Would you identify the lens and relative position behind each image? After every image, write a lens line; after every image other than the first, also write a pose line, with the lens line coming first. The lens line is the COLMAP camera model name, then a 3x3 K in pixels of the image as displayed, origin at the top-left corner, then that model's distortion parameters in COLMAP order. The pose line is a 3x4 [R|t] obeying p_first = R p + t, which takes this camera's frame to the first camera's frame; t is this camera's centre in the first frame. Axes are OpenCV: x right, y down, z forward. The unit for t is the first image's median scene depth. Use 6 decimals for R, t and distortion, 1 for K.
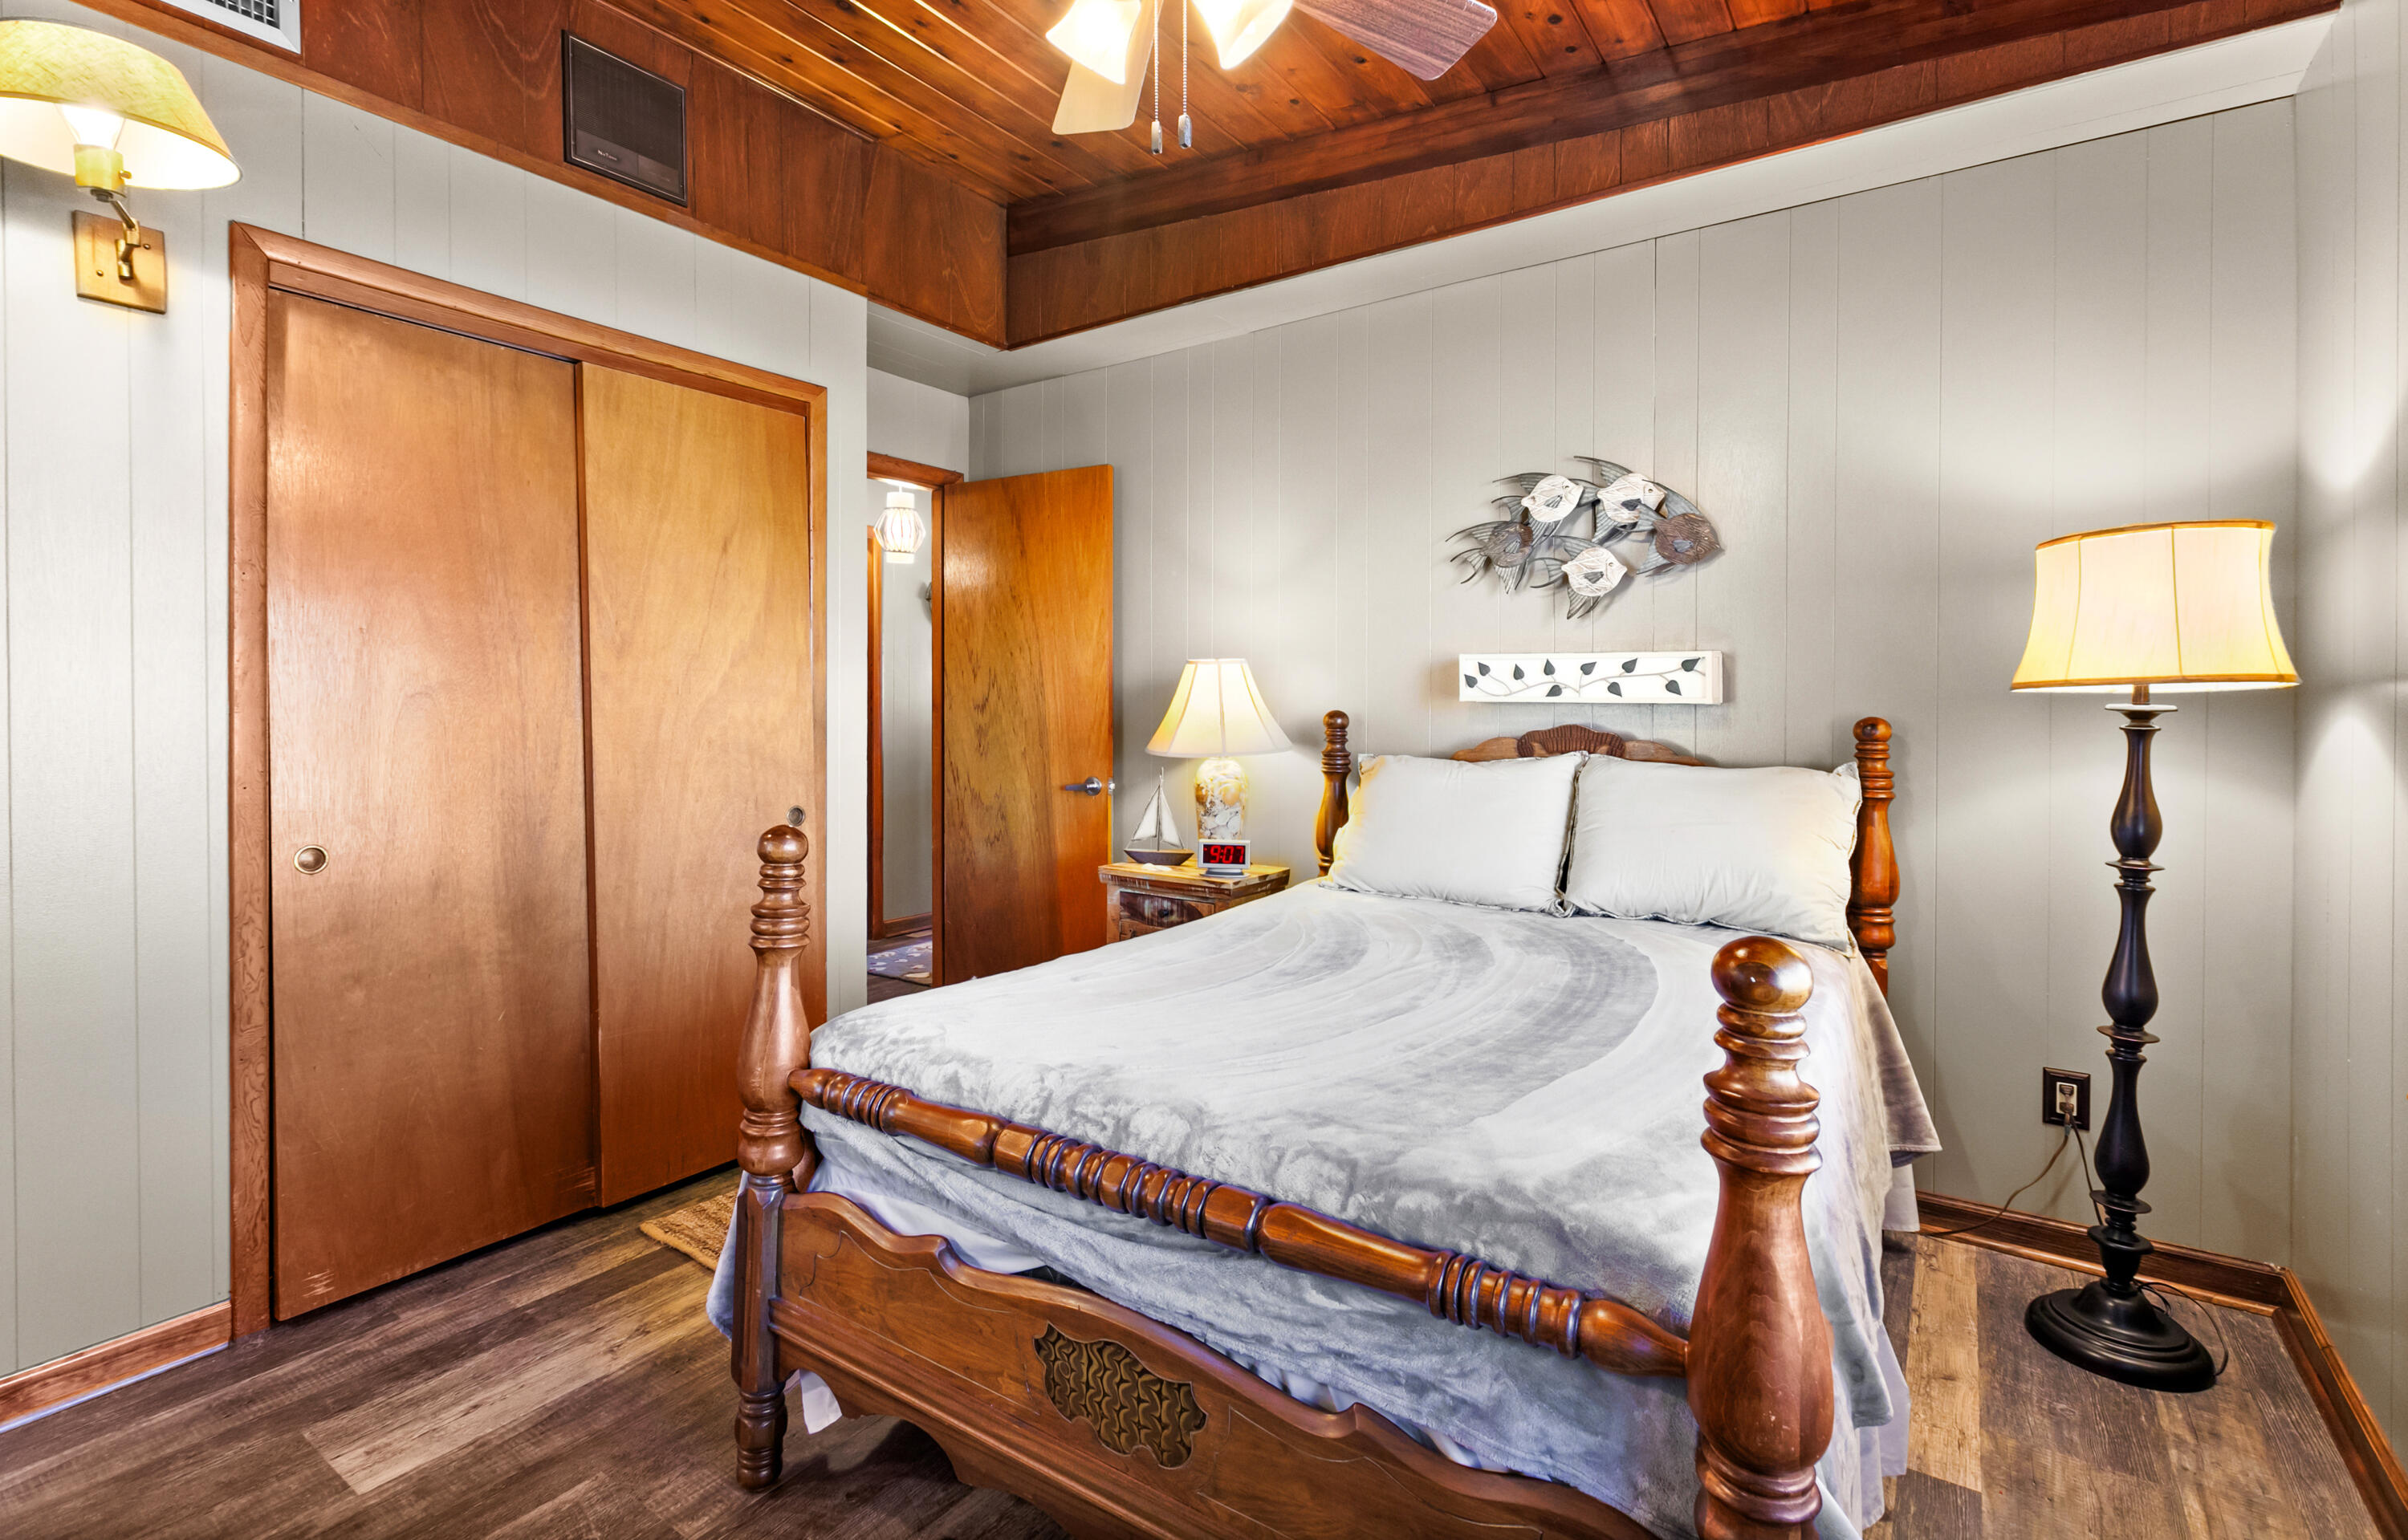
lens RADIAL K [[1111.4, 0, 1204.8], [0, 1111.4, 696.6], [0, 0, 1]] dist [0.002032, 0.000482]
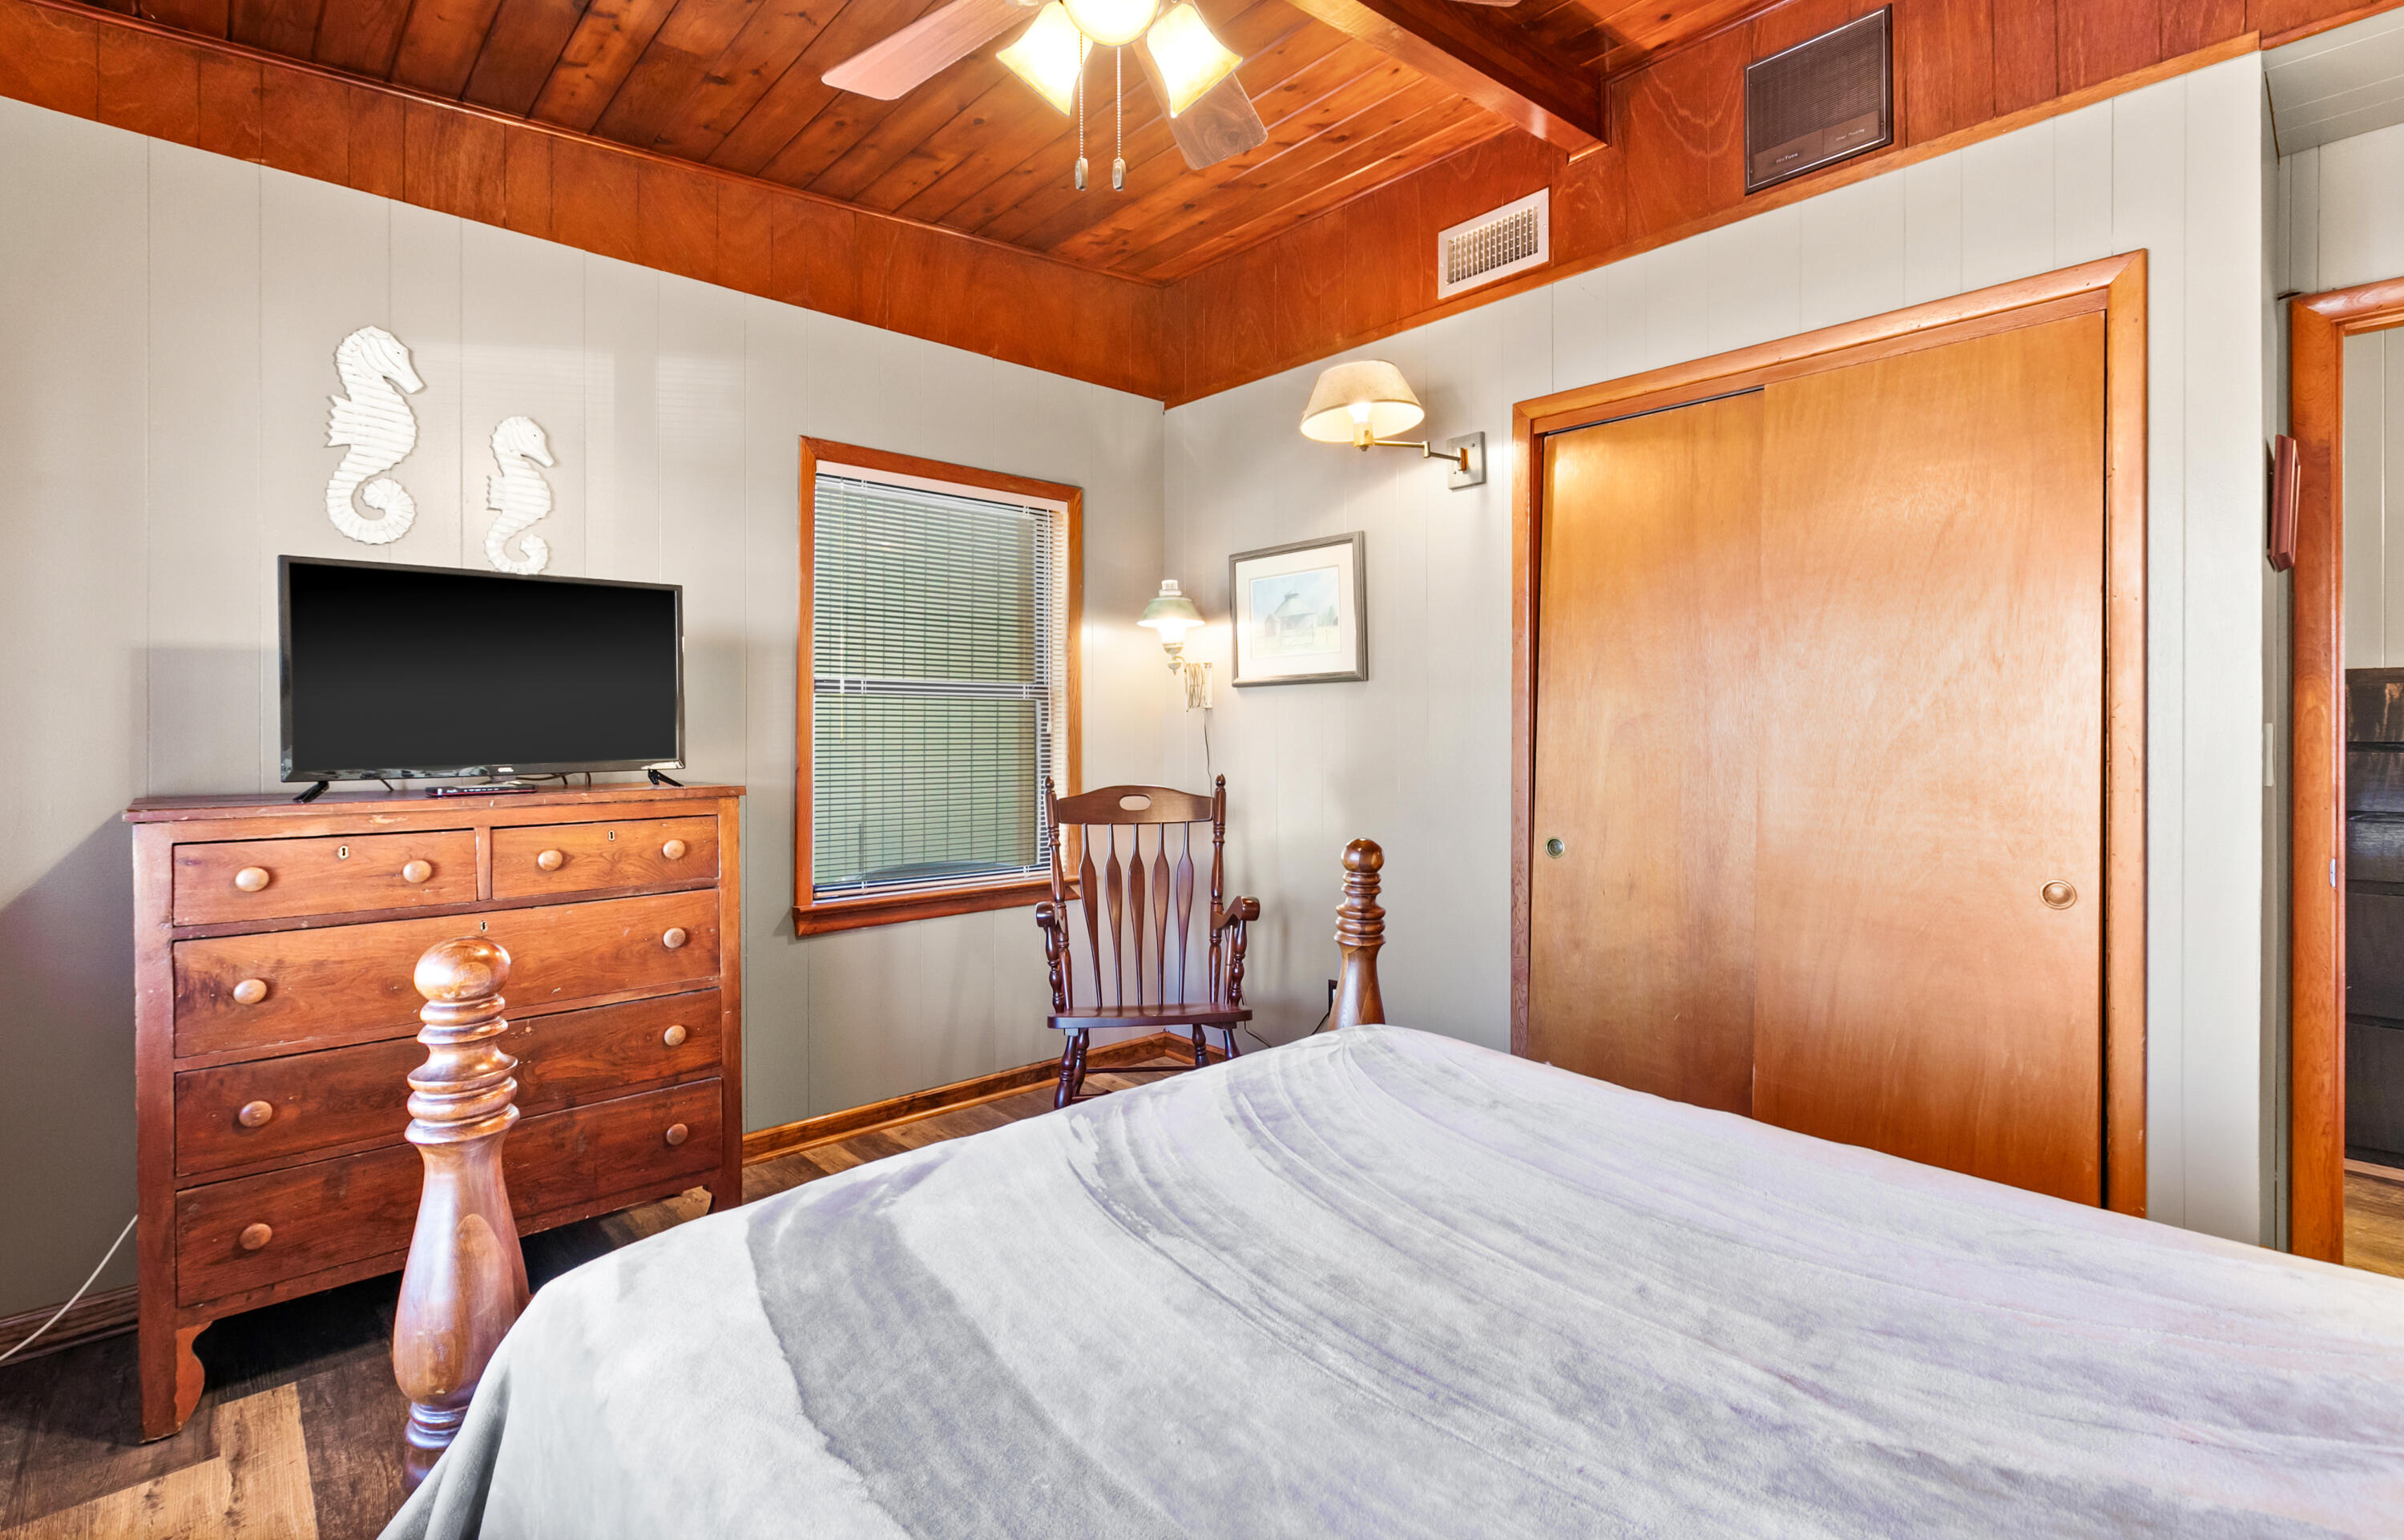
lens RADIAL K [[1068.2, 0, 1152.9], [0, 1068.2, 719.7], [0, 0, 1]] dist [-0.000368, 0.000187]
pose [[-0.234262, -0.016973, -0.972025, 0.509216], [0.002497, 0.999834, -0.018061, 0.011830], [0.972170, -0.006658, -0.234181, 0.734399]]
